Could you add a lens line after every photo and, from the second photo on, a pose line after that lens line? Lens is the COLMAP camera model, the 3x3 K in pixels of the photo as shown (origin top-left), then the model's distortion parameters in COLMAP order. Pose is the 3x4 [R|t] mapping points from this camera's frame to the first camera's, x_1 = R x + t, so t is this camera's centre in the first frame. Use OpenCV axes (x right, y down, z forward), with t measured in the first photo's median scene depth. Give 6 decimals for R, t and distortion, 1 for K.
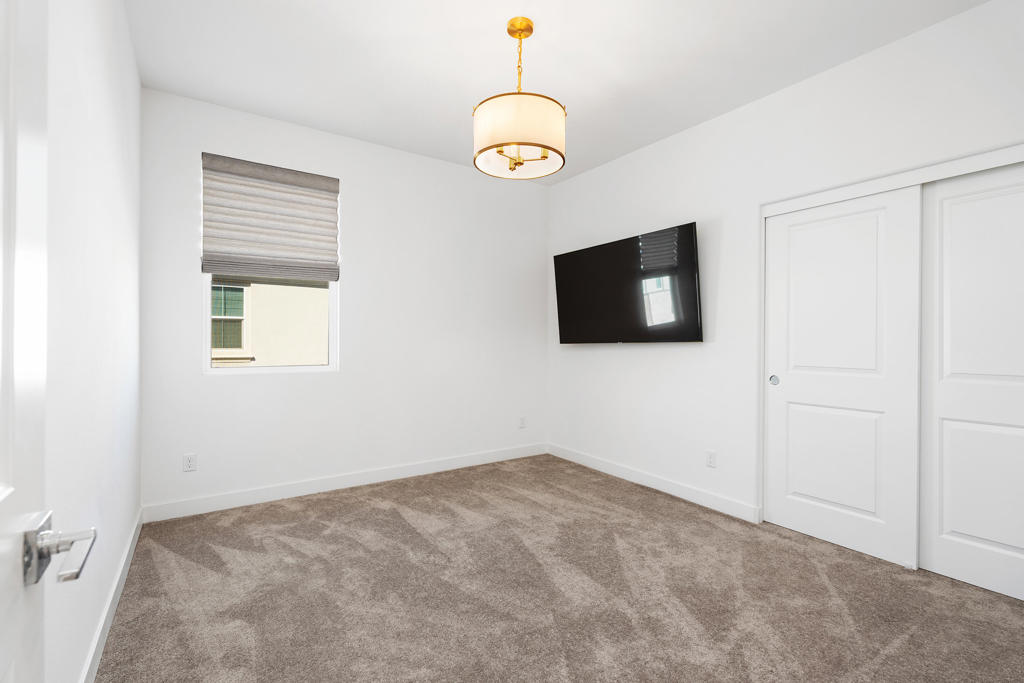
lens RADIAL K [[460.1, 0, 508.7], [0, 460.1, 349.2], [0, 0, 1]] dist [-0.014495, -0.000915]
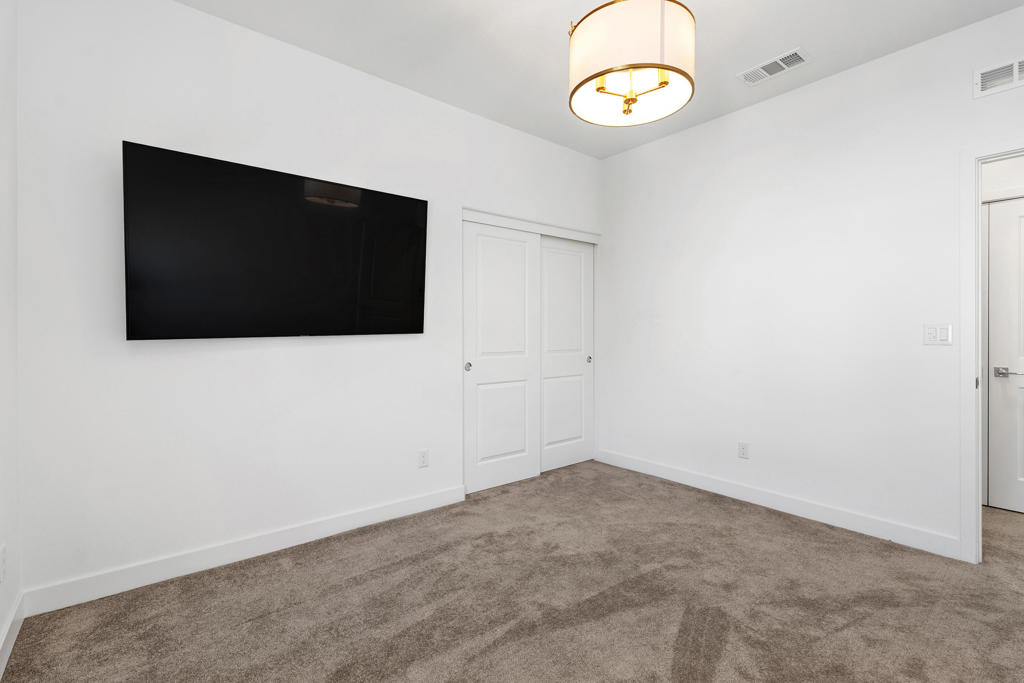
lens RADIAL K [[460.1, 0, 512.8], [0, 460.1, 336.2], [0, 0, 1]] dist [-0.014495, -0.000915]
pose [[-0.104261, -0.008306, 0.994515, -0.493826], [0.022705, 0.999685, 0.010730, -0.015112], [-0.994291, 0.023700, -0.104040, 0.890107]]
